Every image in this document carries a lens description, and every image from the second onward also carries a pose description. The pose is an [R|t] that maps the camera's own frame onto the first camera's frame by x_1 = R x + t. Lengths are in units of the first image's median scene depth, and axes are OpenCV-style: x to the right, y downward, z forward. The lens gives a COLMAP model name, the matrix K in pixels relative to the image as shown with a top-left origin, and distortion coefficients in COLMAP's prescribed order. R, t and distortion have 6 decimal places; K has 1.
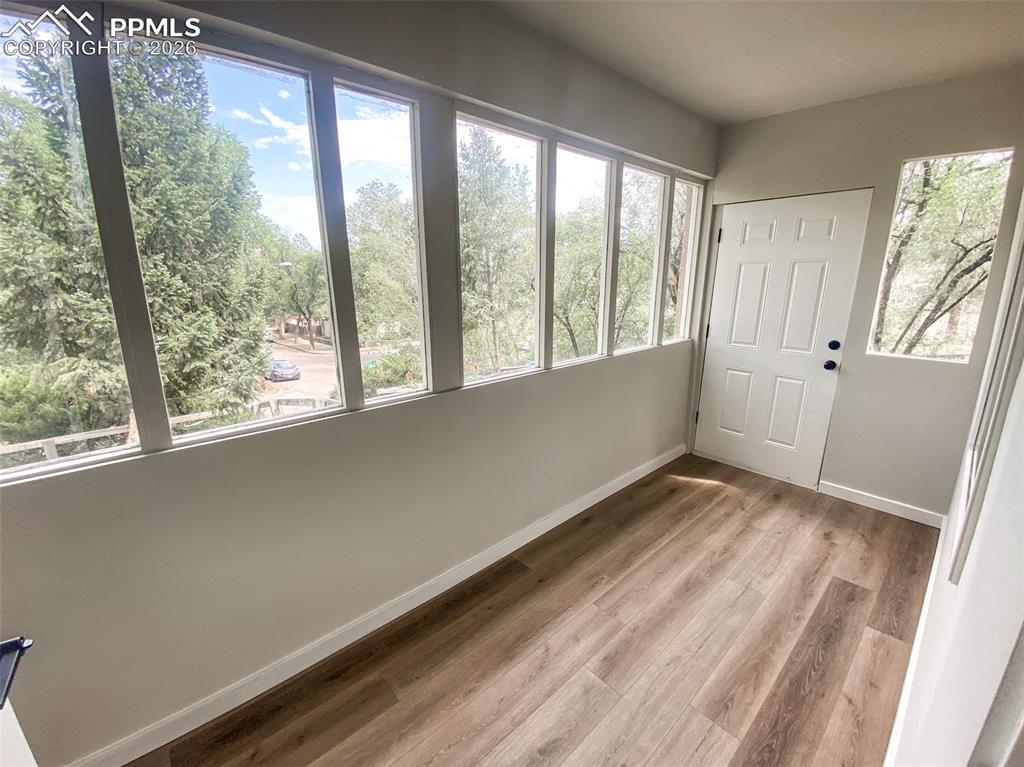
lens RADIAL K [[426.2, 0, 510.9], [0, 426.2, 381.9], [0, 0, 1]] dist [-0.018515, -0.000507]
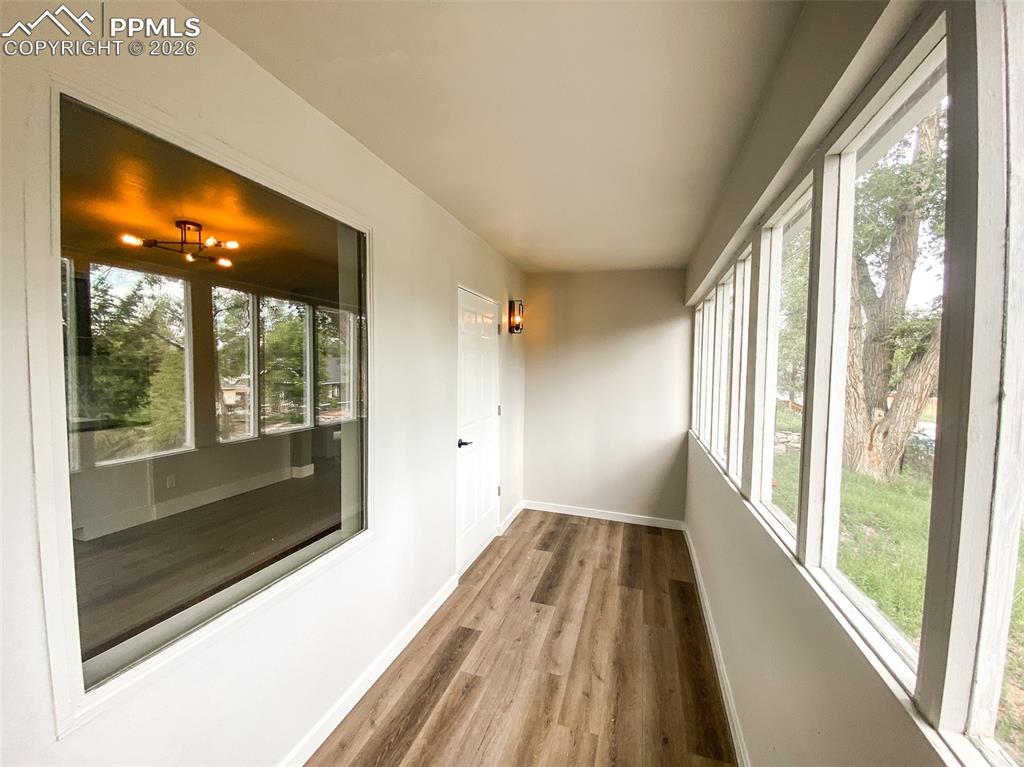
lens RADIAL K [[426.2, 0, 512.4], [0, 426.2, 385.1], [0, 0, 1]] dist [-0.018515, -0.000507]
pose [[-0.859004, 0.014856, -0.511753, 0.980252], [-0.133102, 0.958727, 0.251250, -0.488327], [0.494364, 0.283940, -0.821573, 1.752038]]
